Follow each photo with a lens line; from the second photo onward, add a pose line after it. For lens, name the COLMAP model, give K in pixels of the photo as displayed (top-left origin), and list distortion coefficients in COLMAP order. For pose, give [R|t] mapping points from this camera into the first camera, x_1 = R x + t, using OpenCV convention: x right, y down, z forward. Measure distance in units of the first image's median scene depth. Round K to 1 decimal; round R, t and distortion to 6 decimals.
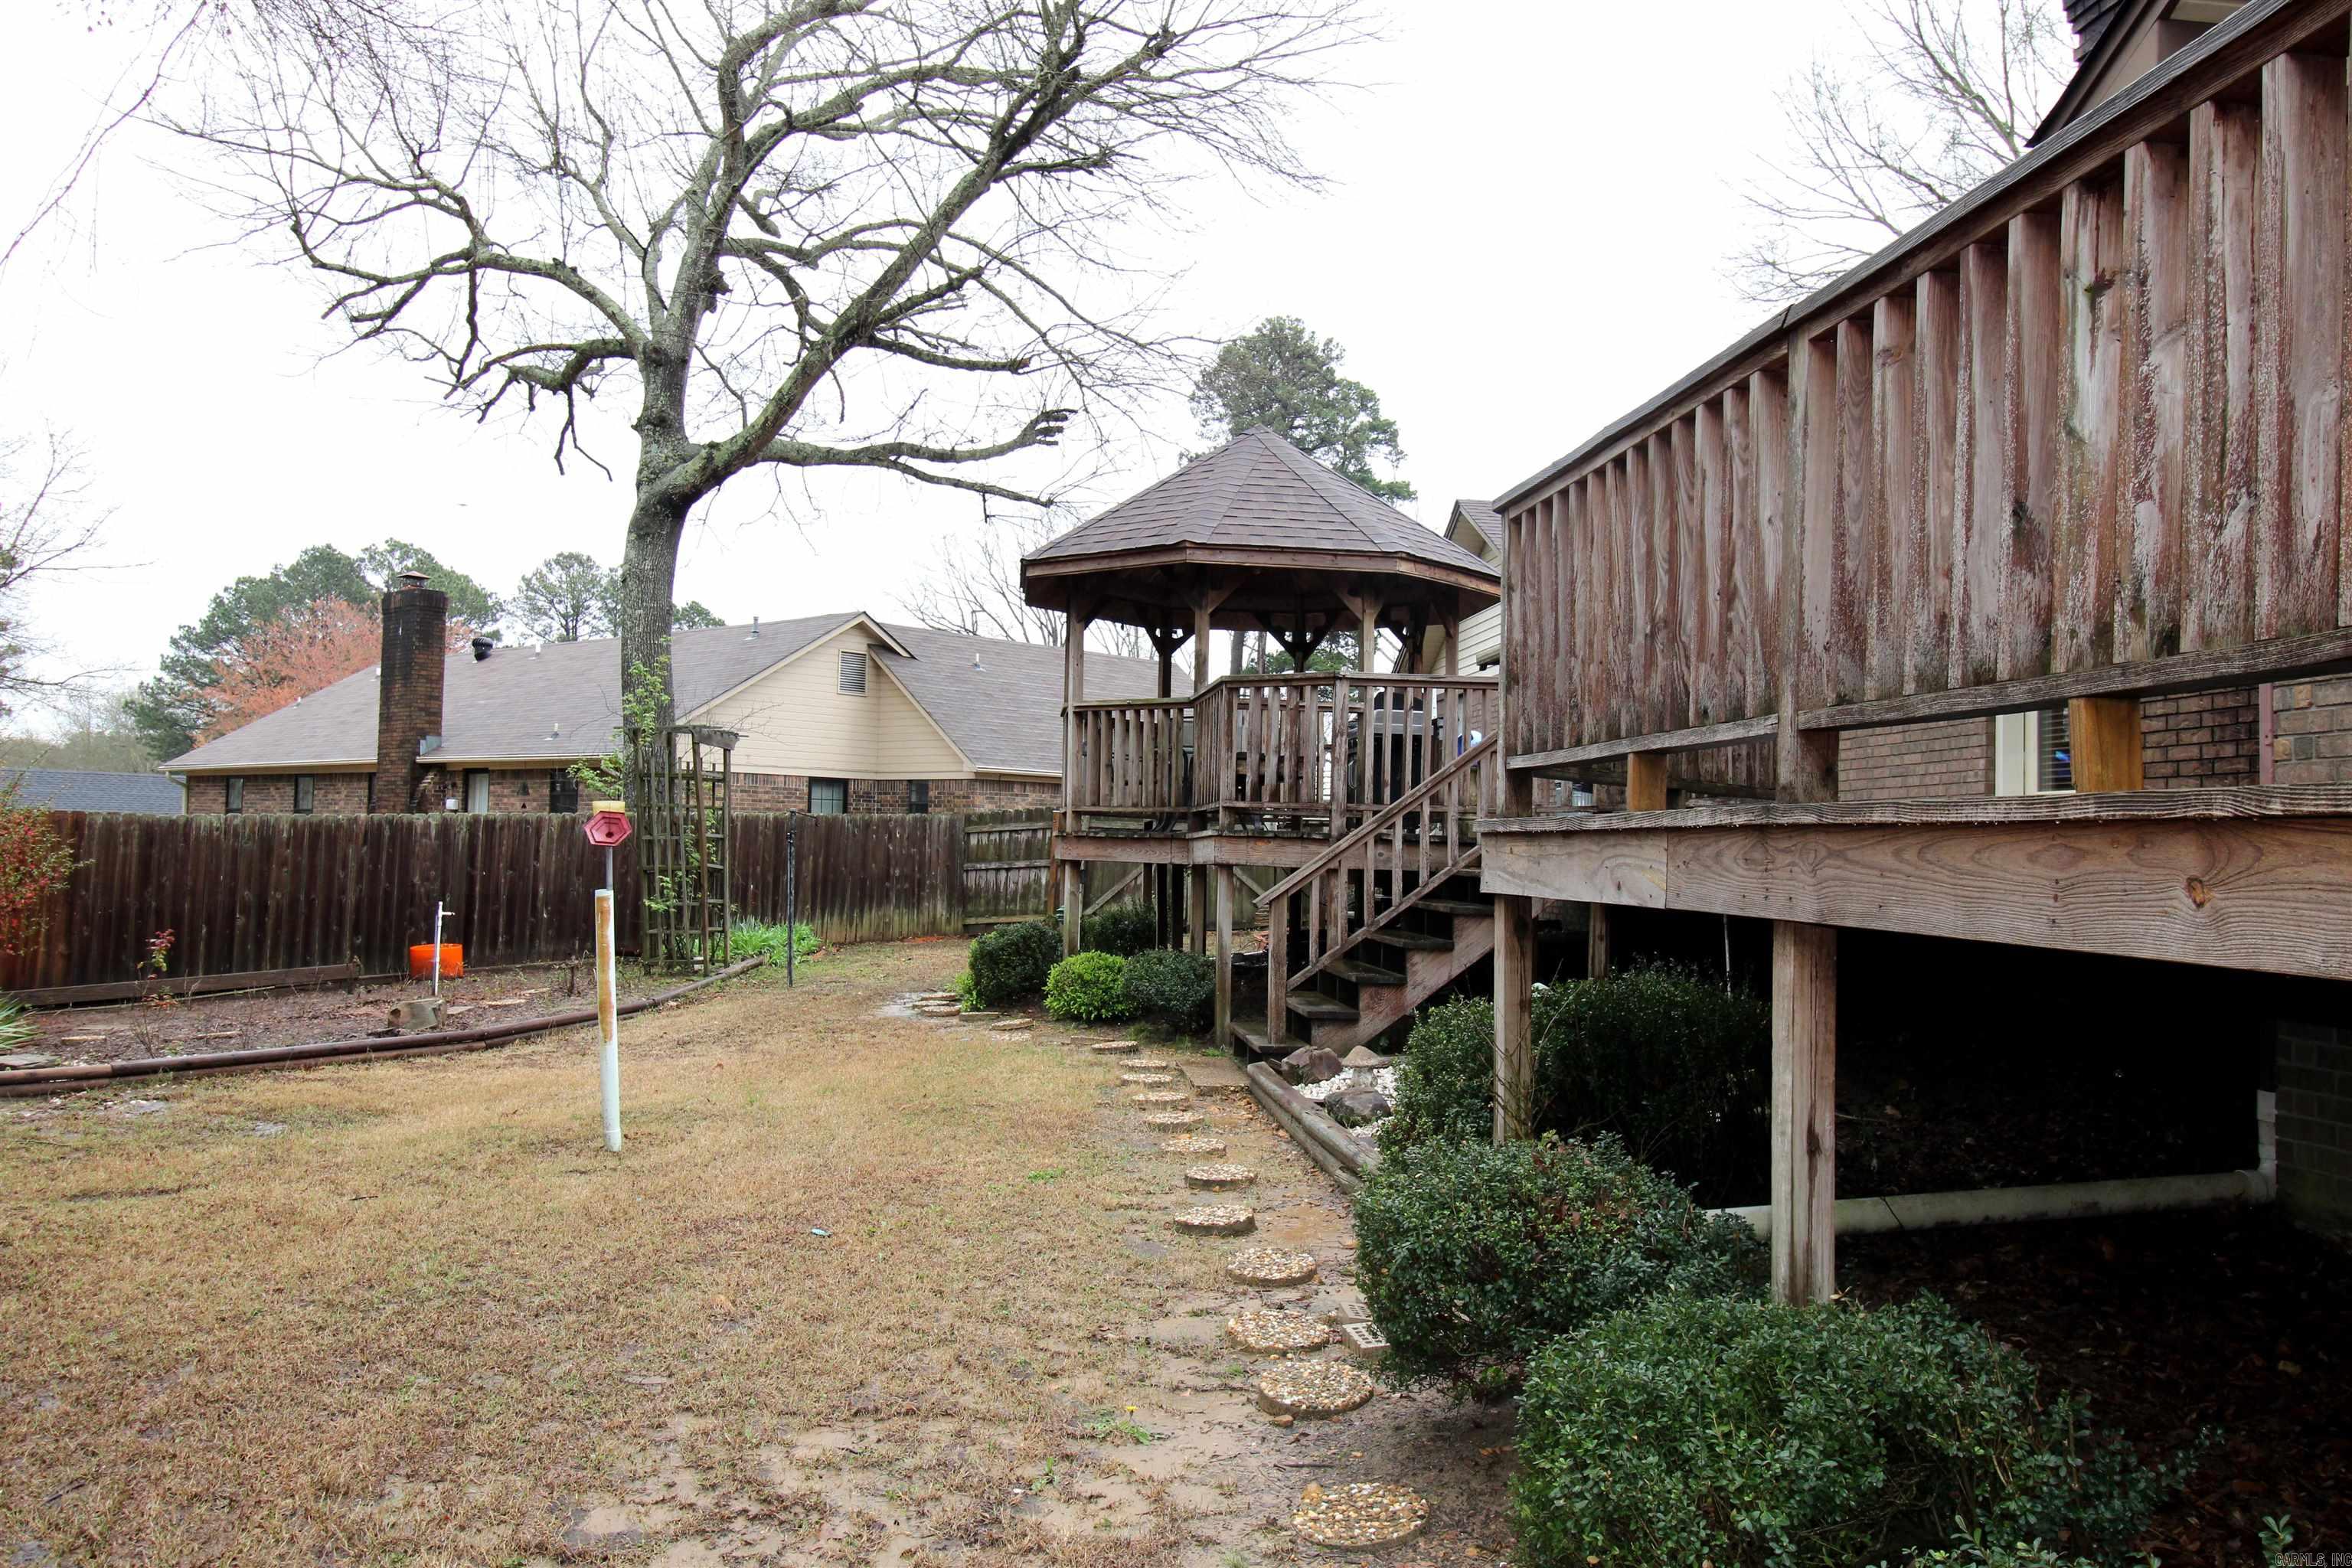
lens RADIAL K [[1799.3, 0, 1210.0], [0, 1799.3, 788.2], [0, 0, 1]] dist [0.017752, -0.009076]
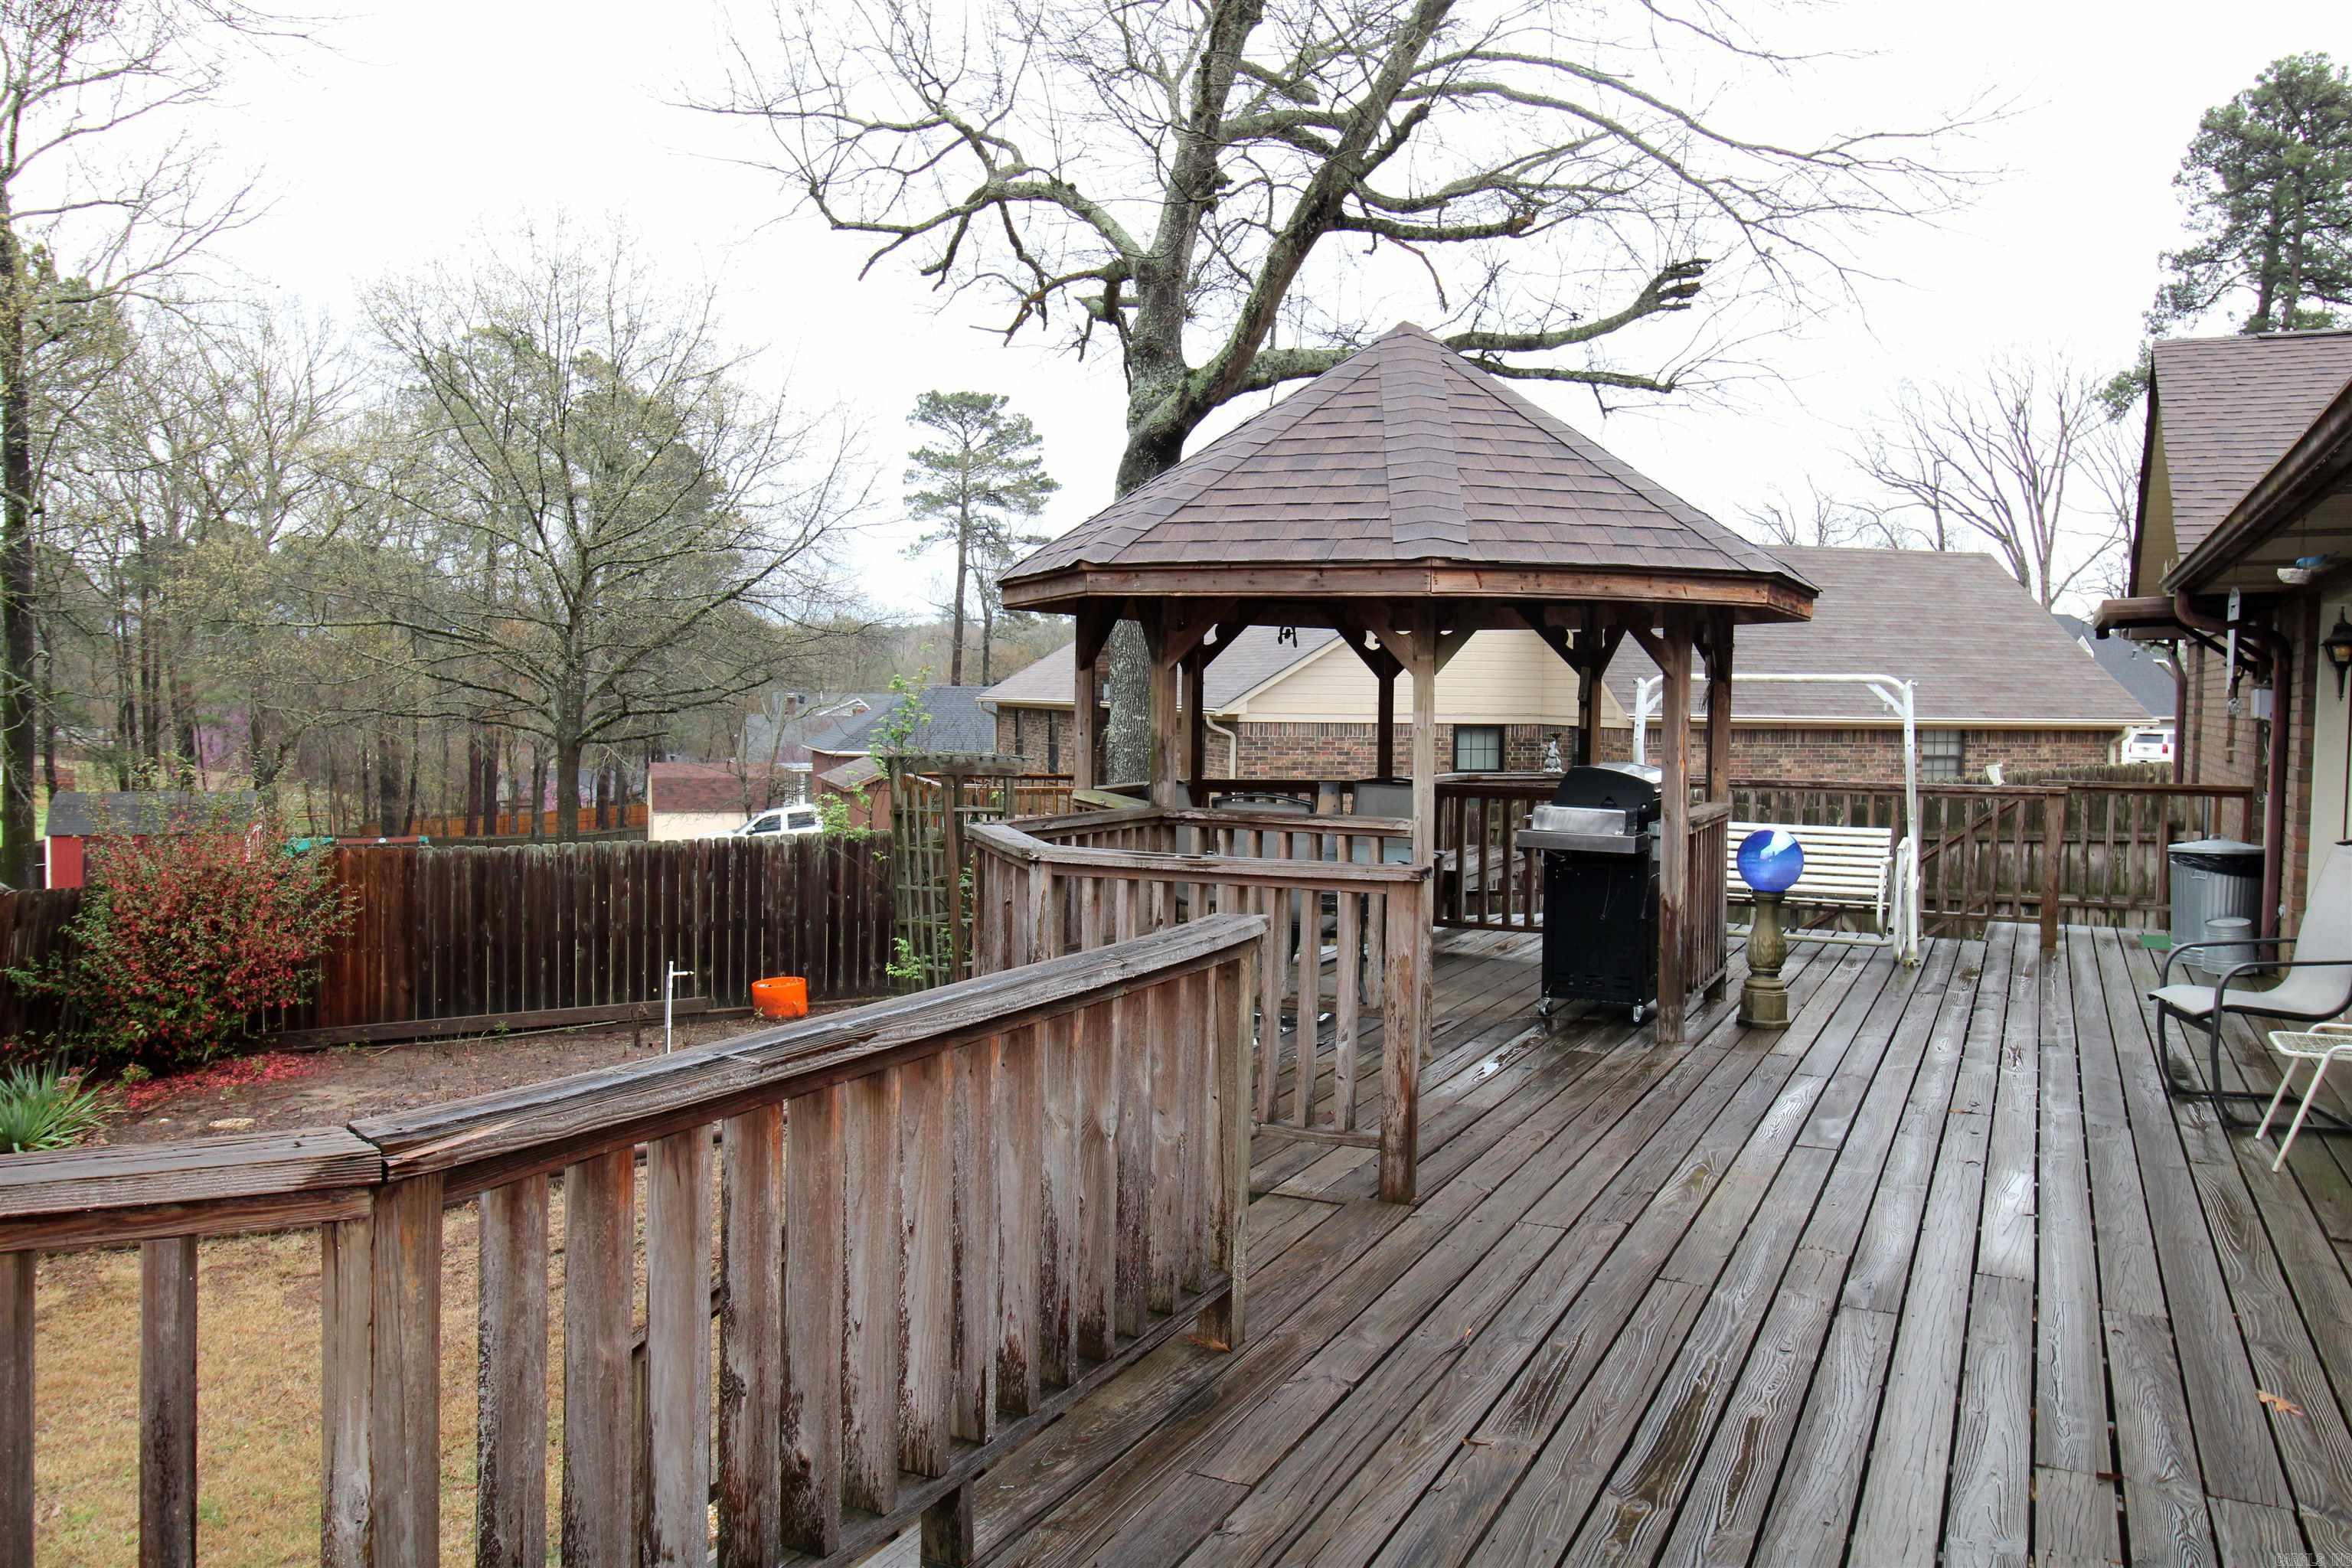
lens RADIAL K [[1799.3, 0, 1210.0], [0, 1799.3, 788.2], [0, 0, 1]] dist [0.017752, -0.009076]
pose [[0.851243, 0.017810, -0.524469, 0.165276], [0.023425, 0.997138, 0.071881, -0.049756], [0.524248, -0.073474, 0.848390, 0.239934]]
